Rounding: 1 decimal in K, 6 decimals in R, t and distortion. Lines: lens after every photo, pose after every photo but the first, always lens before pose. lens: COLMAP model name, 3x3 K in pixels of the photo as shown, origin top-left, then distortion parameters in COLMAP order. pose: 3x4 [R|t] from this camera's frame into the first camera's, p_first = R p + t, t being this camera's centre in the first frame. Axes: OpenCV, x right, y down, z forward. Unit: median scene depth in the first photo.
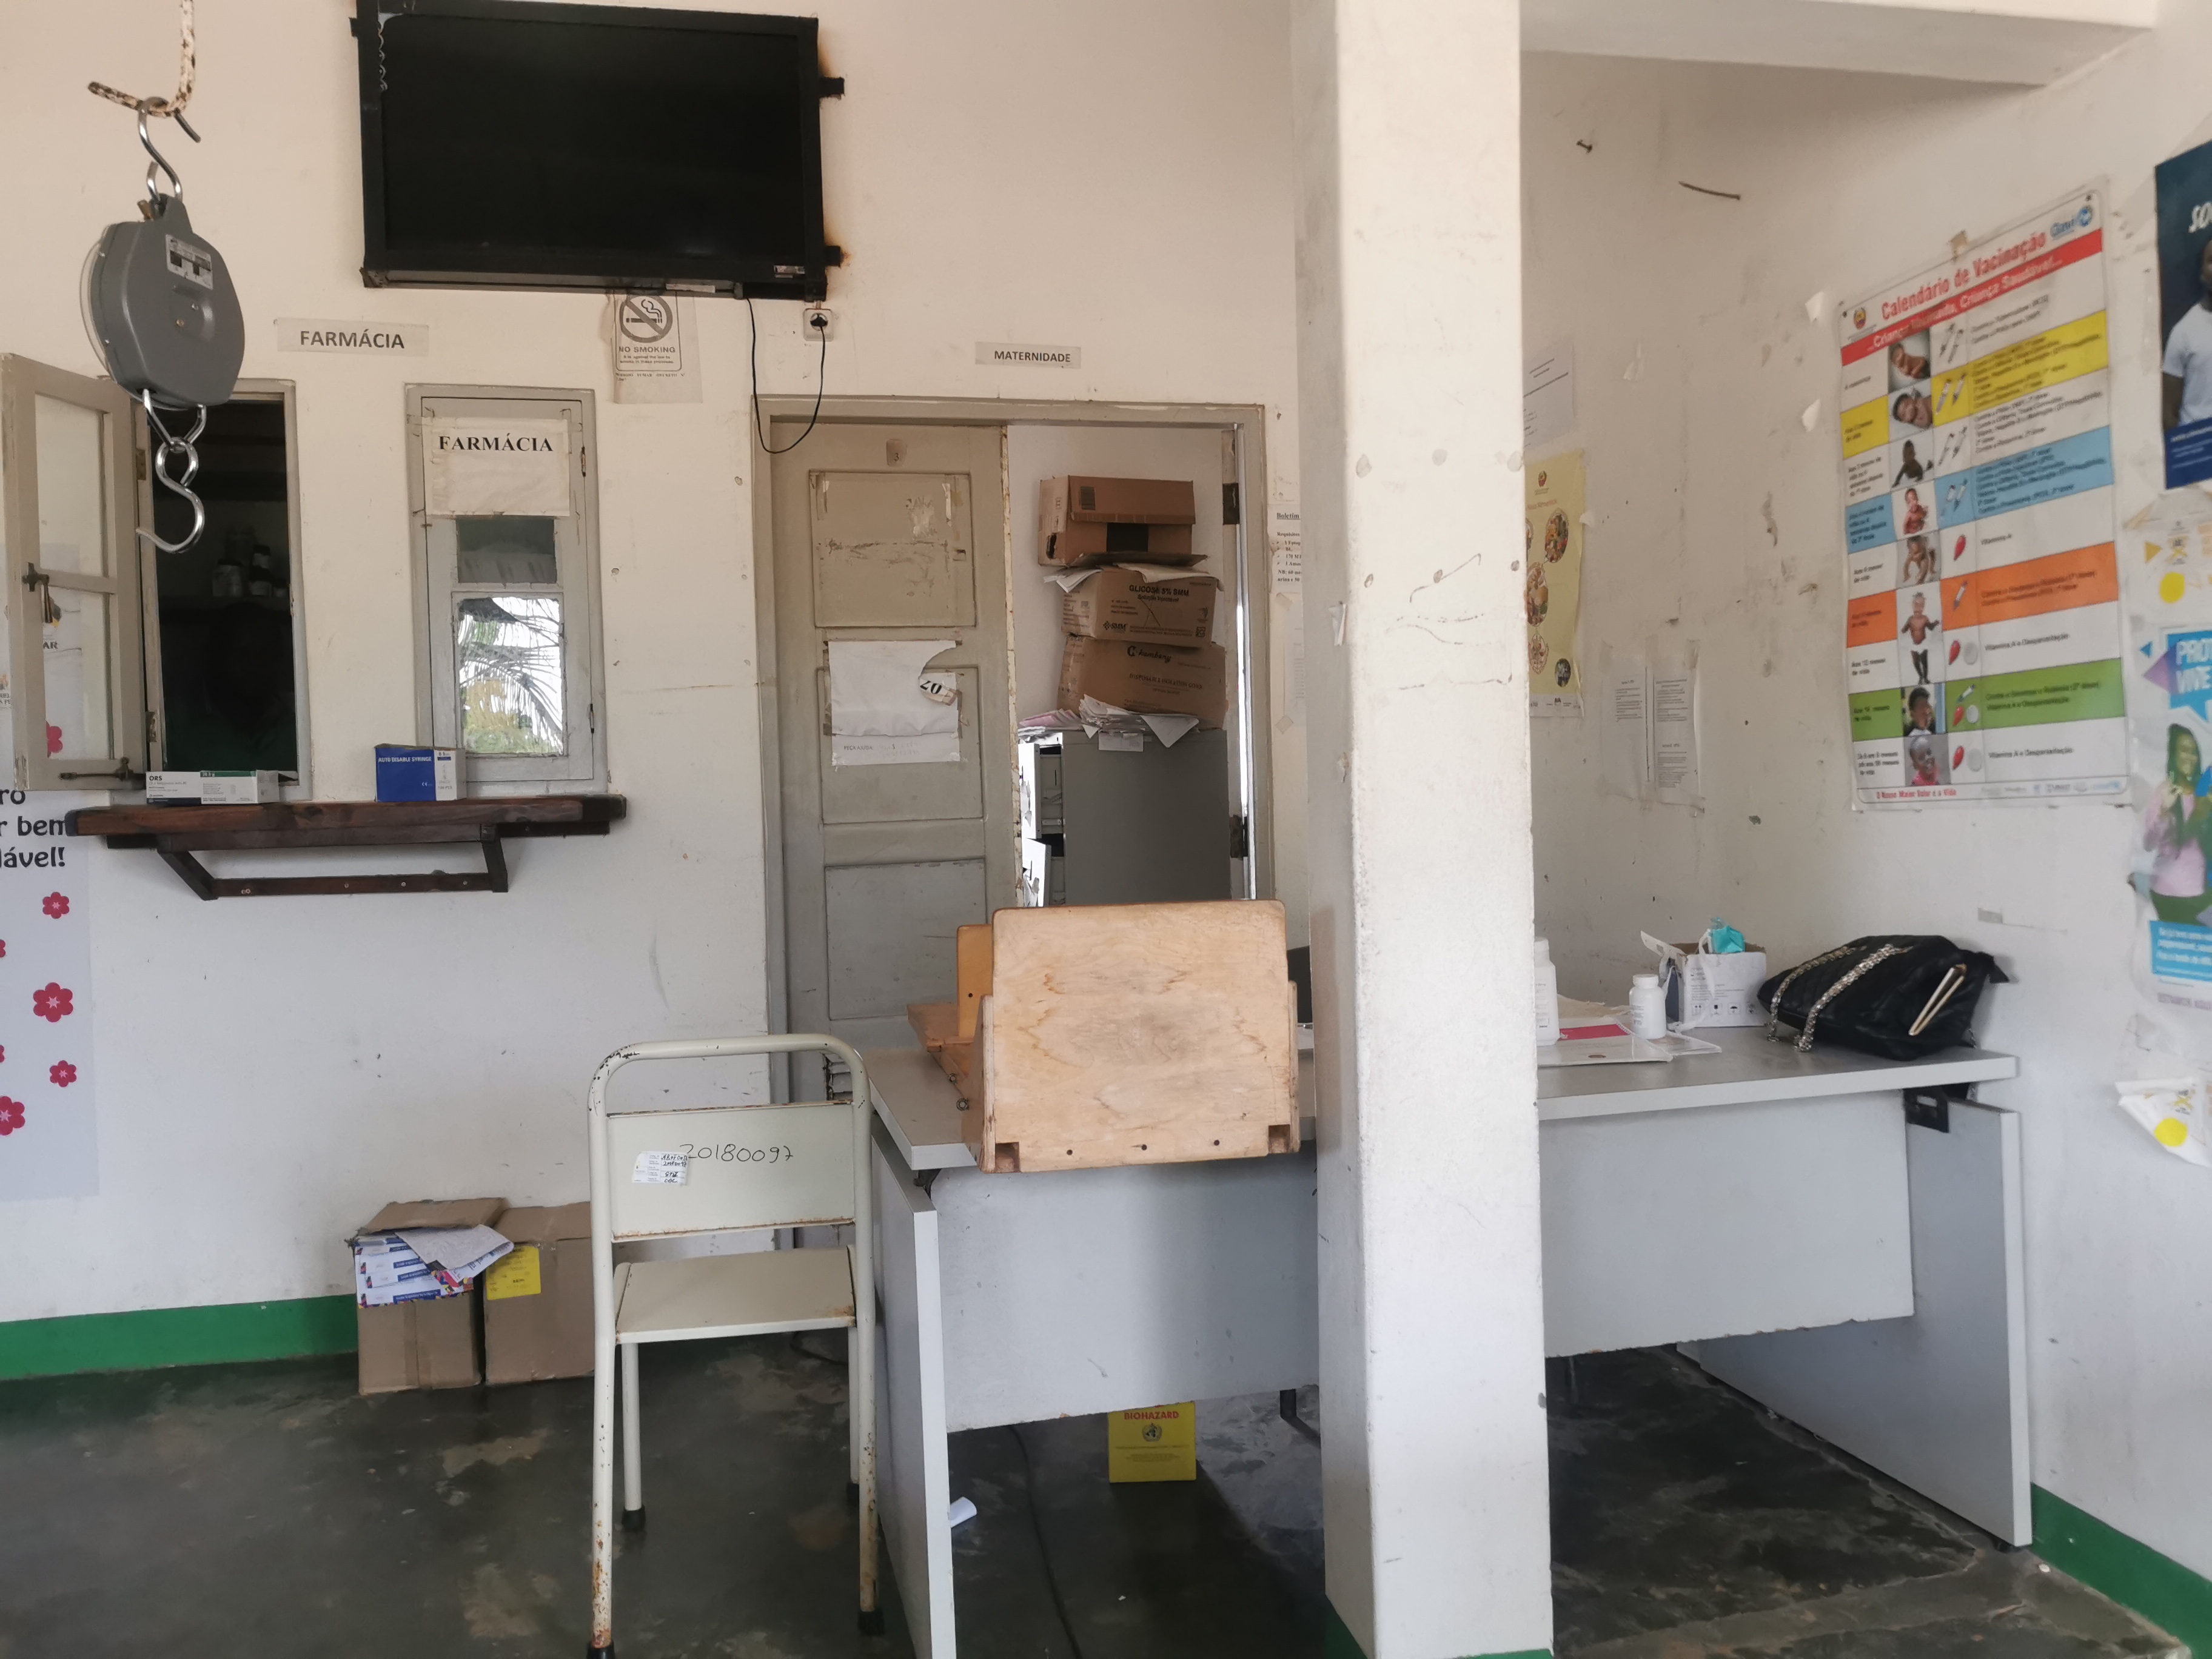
lens RADIAL K [[1694.6, 0, 1120.7], [0, 1694.6, 814.2], [0, 0, 1]] dist [0.067984, -0.094503]
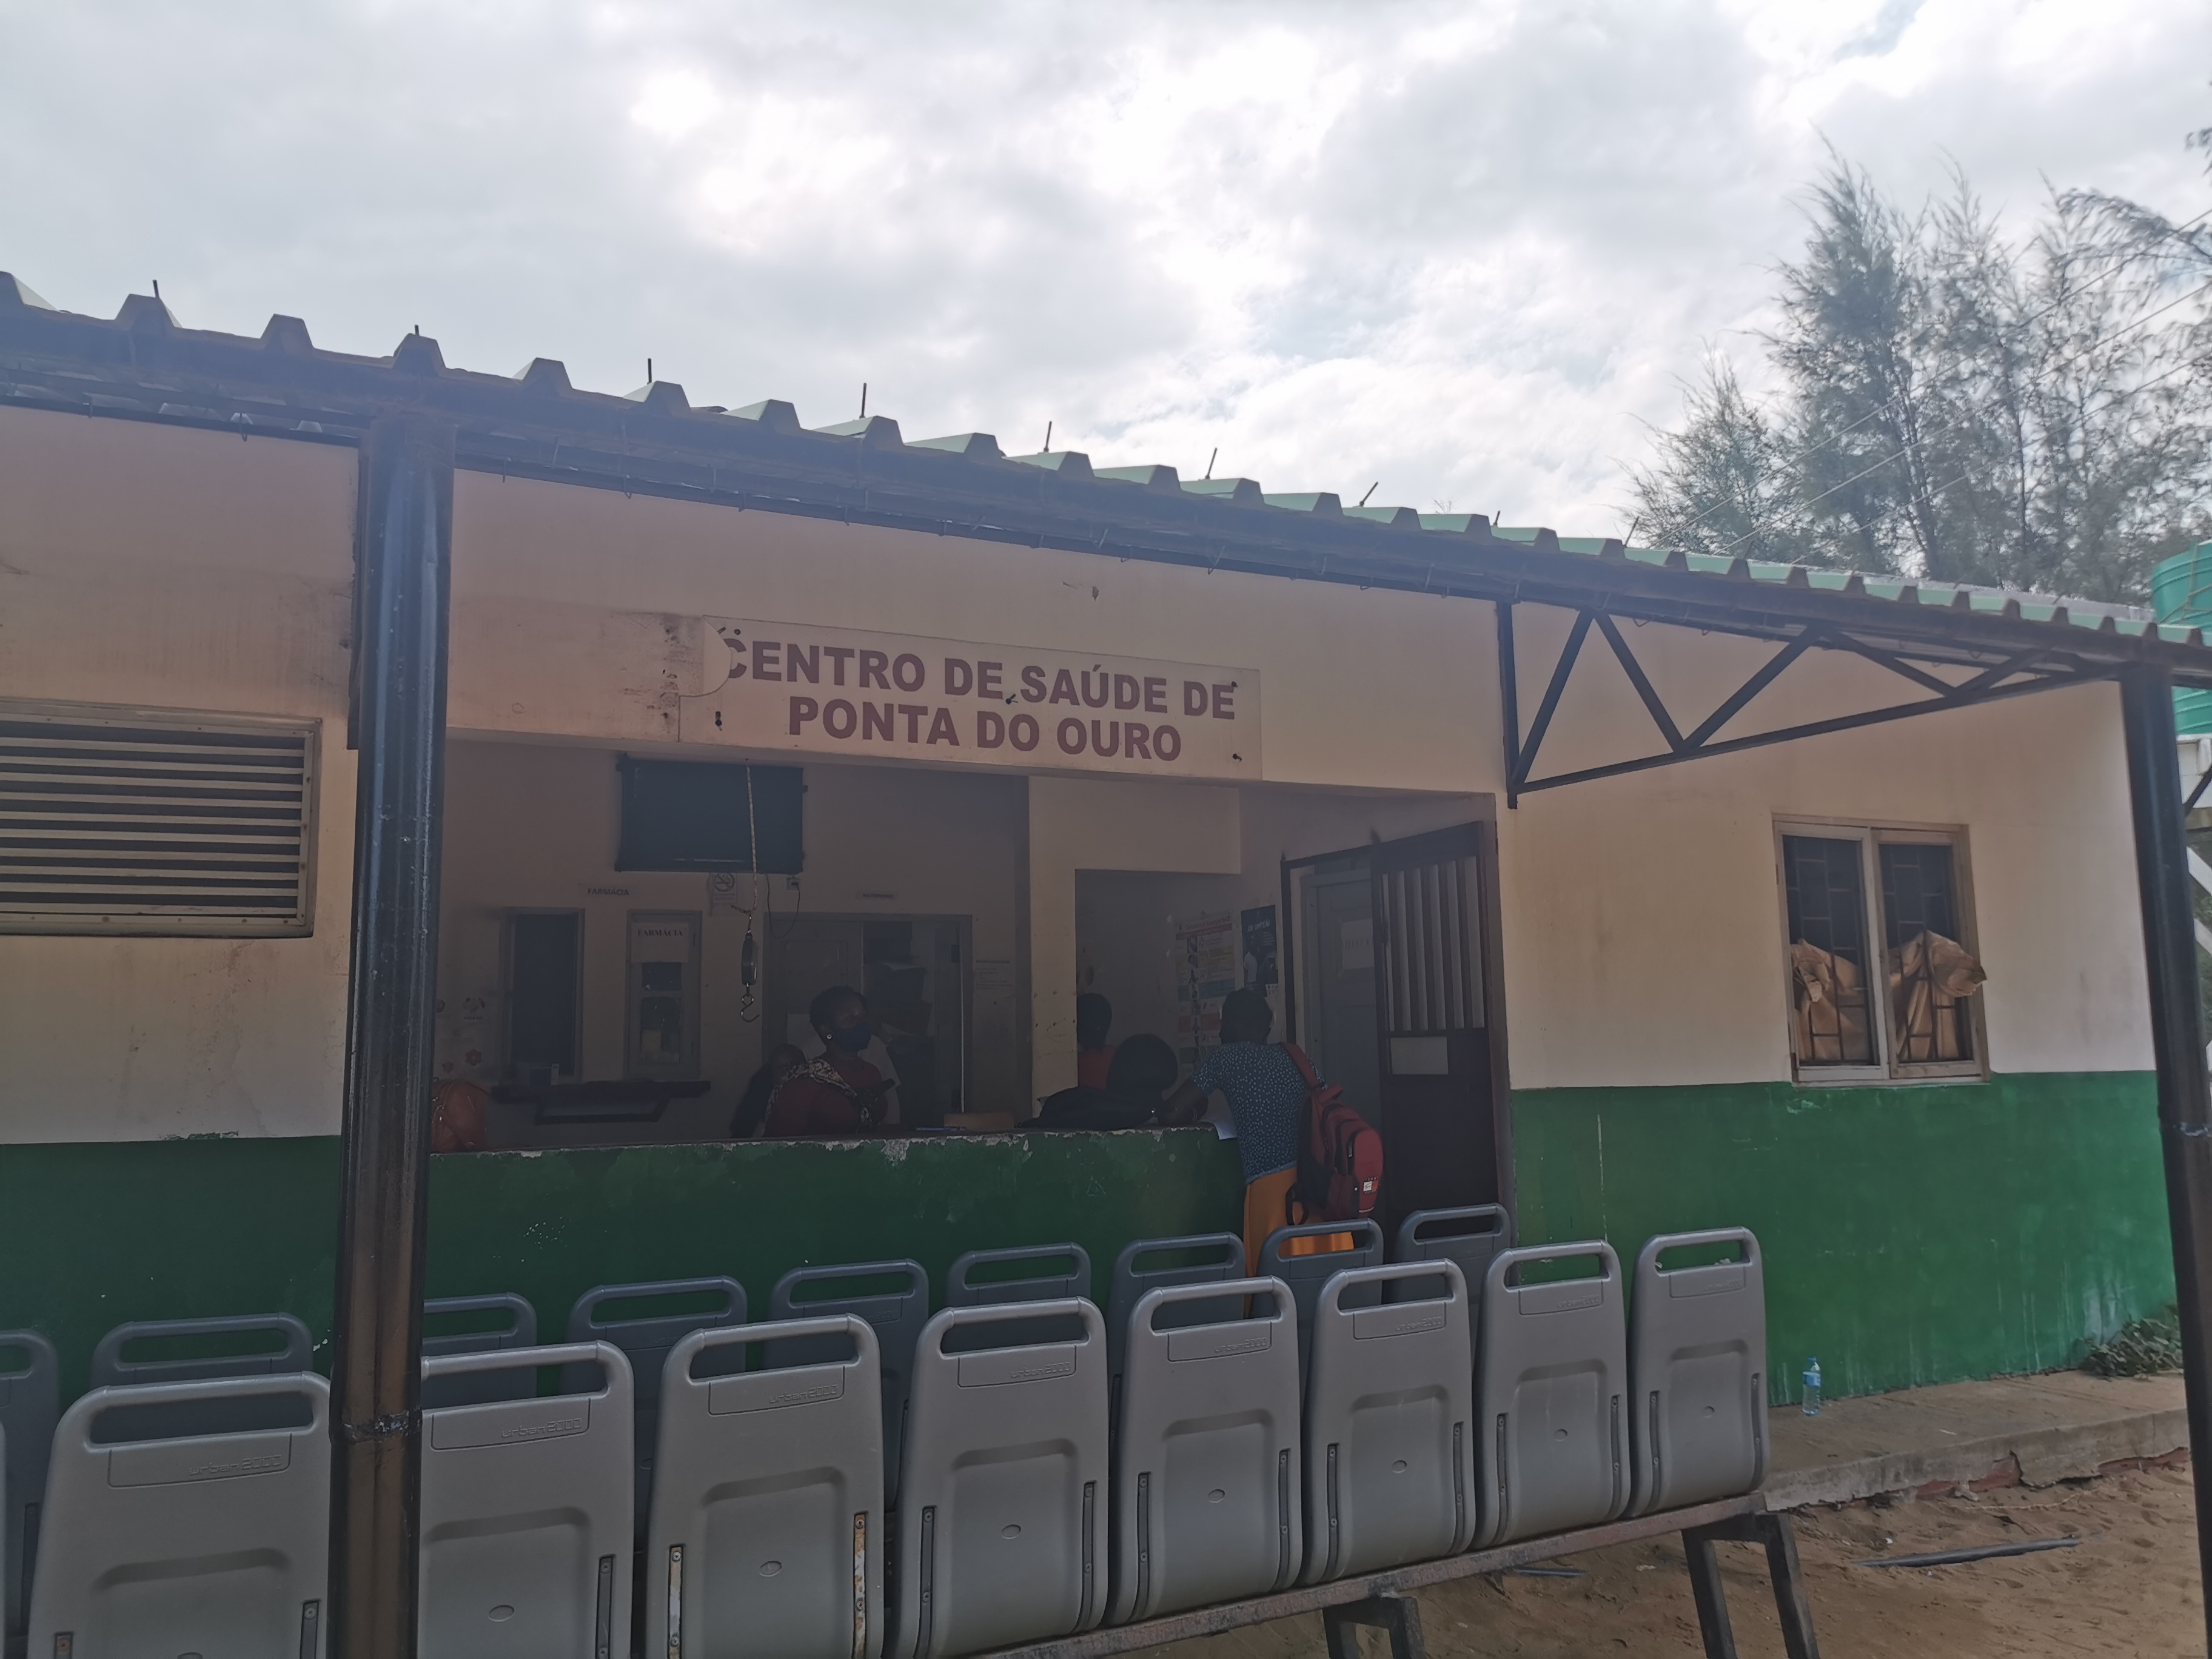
lens RADIAL K [[1694.6, 0, 1107.2], [0, 1694.6, 826.8], [0, 0, 1]] dist [0.067984, -0.094503]
pose [[0.968097, 0.039338, 0.247467, -0.488047], [-0.001174, 0.988301, -0.152511, 0.001407], [-0.250572, 0.147355, 0.956818, -2.027626]]
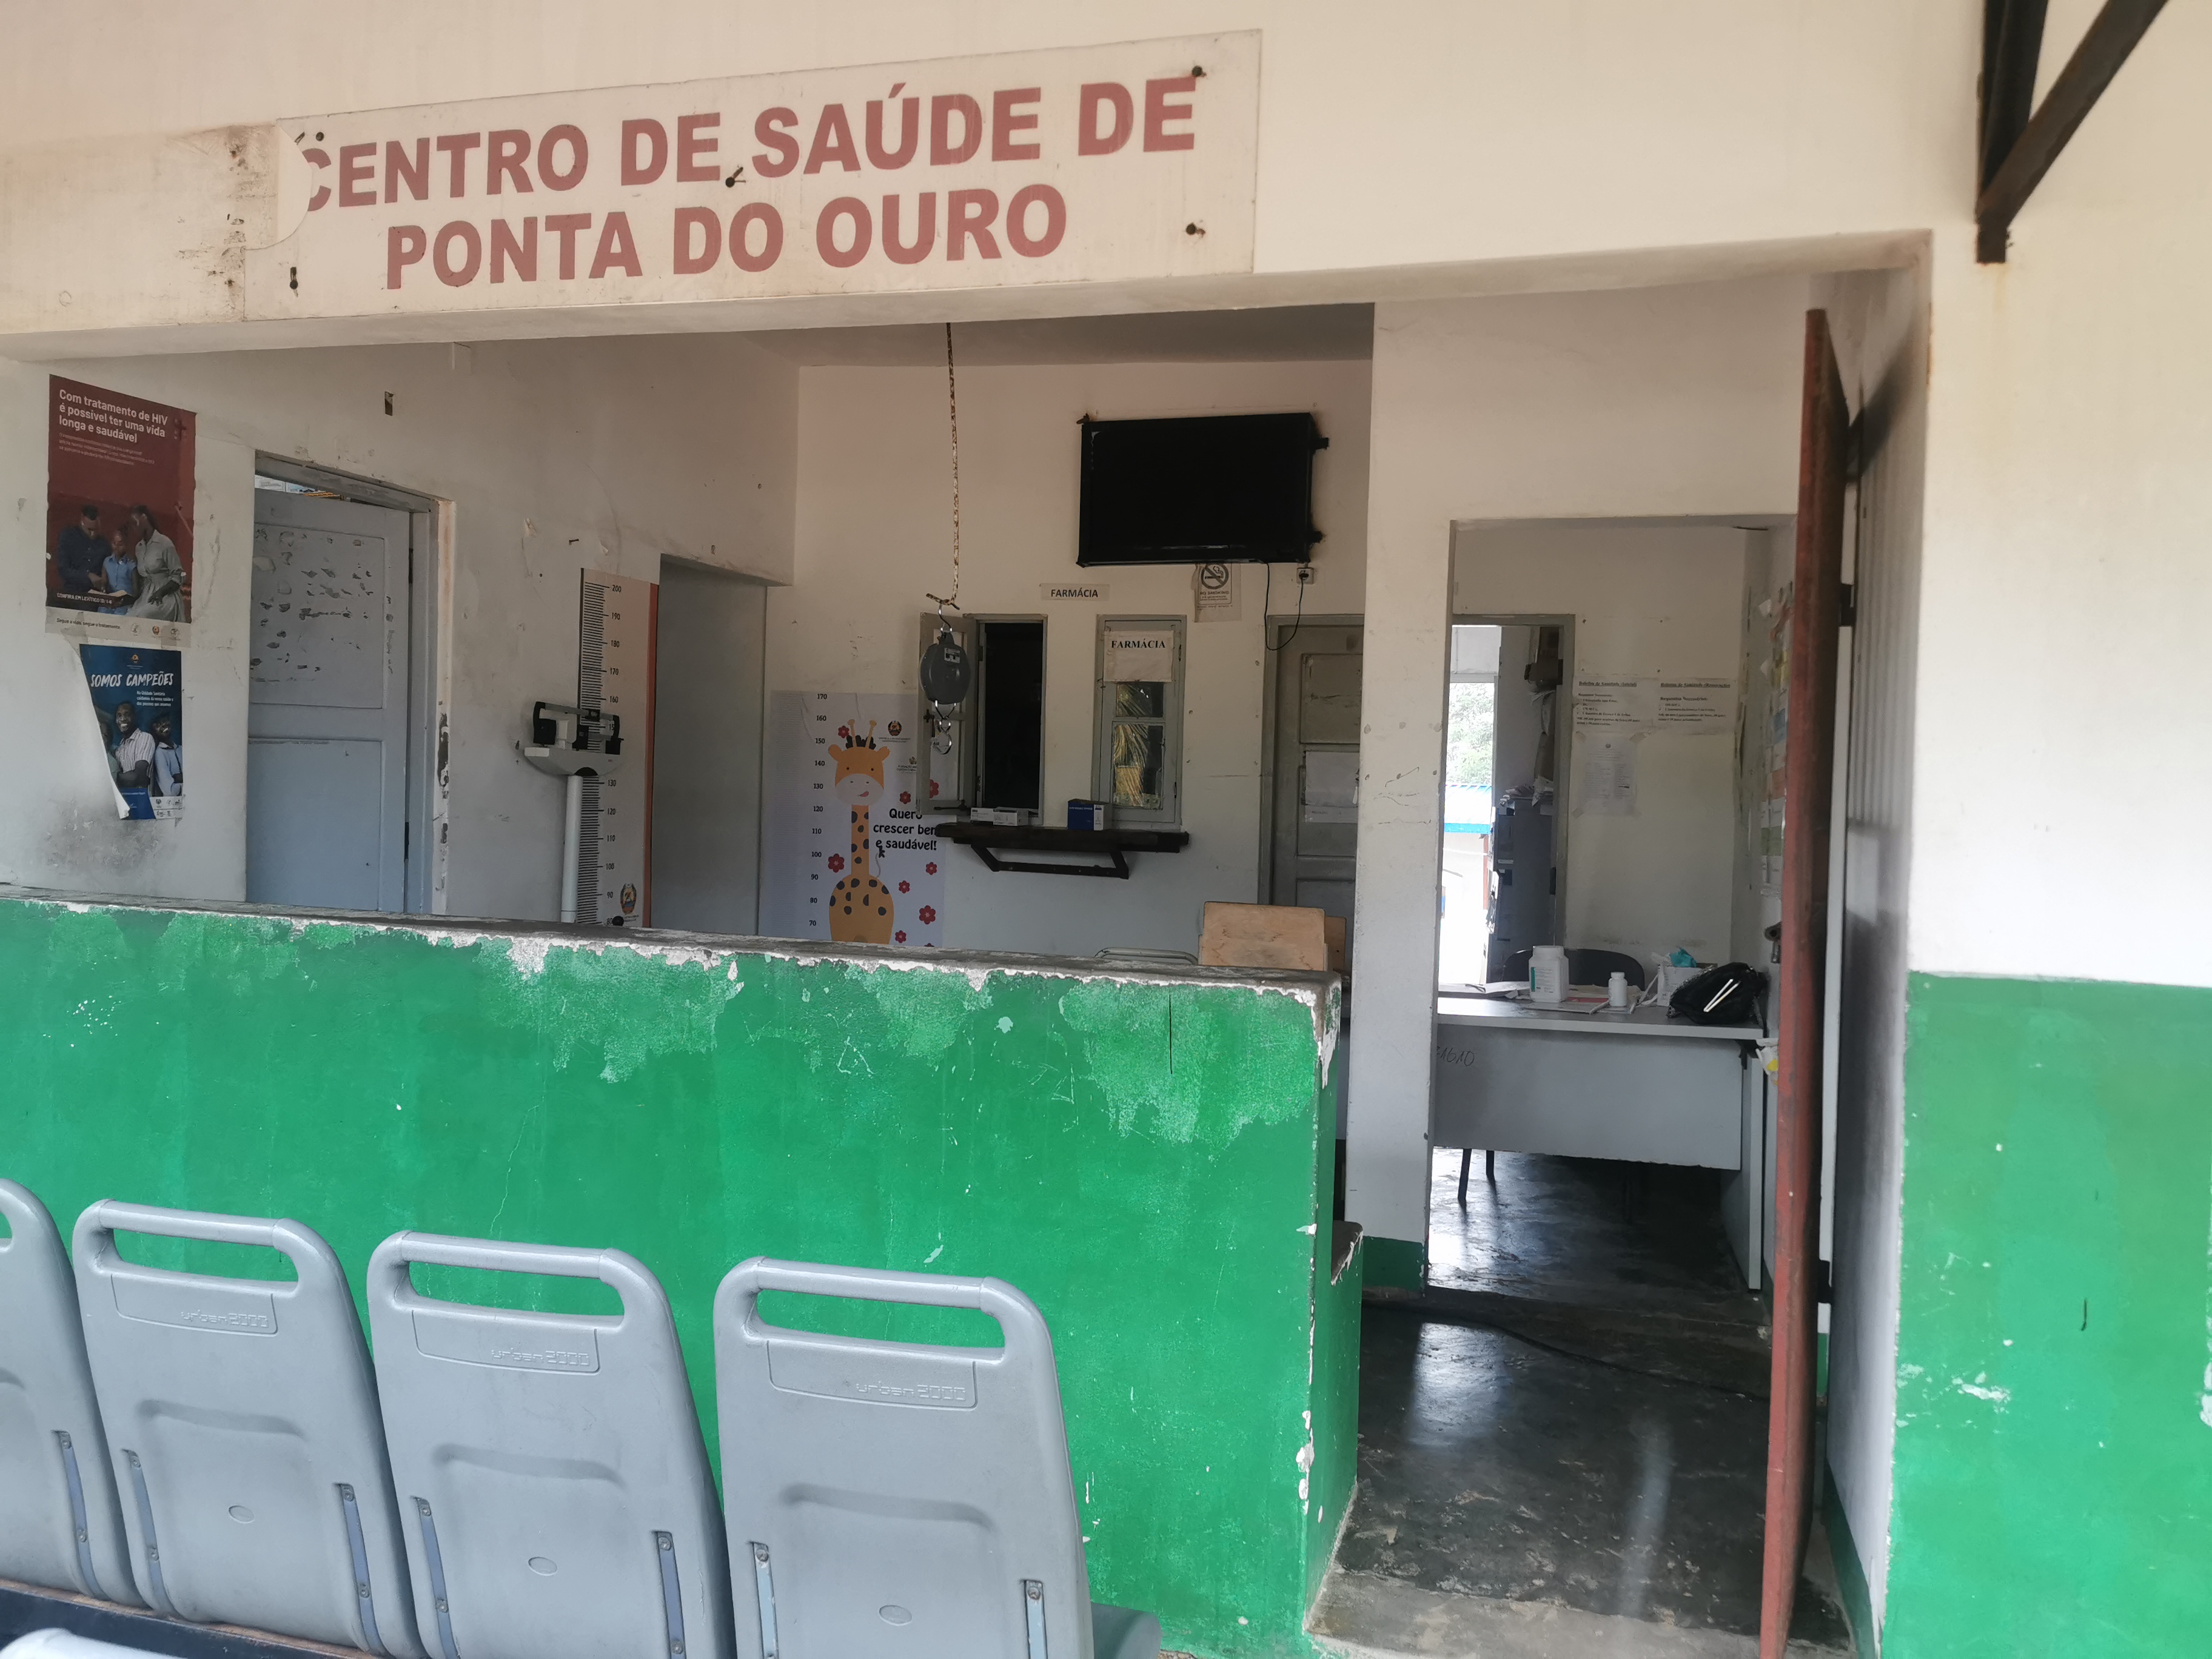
lens RADIAL K [[1694.6, 0, 1122.8], [0, 1694.6, 820.3], [0, 0, 1]] dist [0.067984, -0.094503]
pose [[0.880669, 0.062609, -0.469577, 0.711508], [-0.061428, 0.997952, 0.017852, -0.073118], [0.469733, 0.013124, 0.882711, -0.922905]]
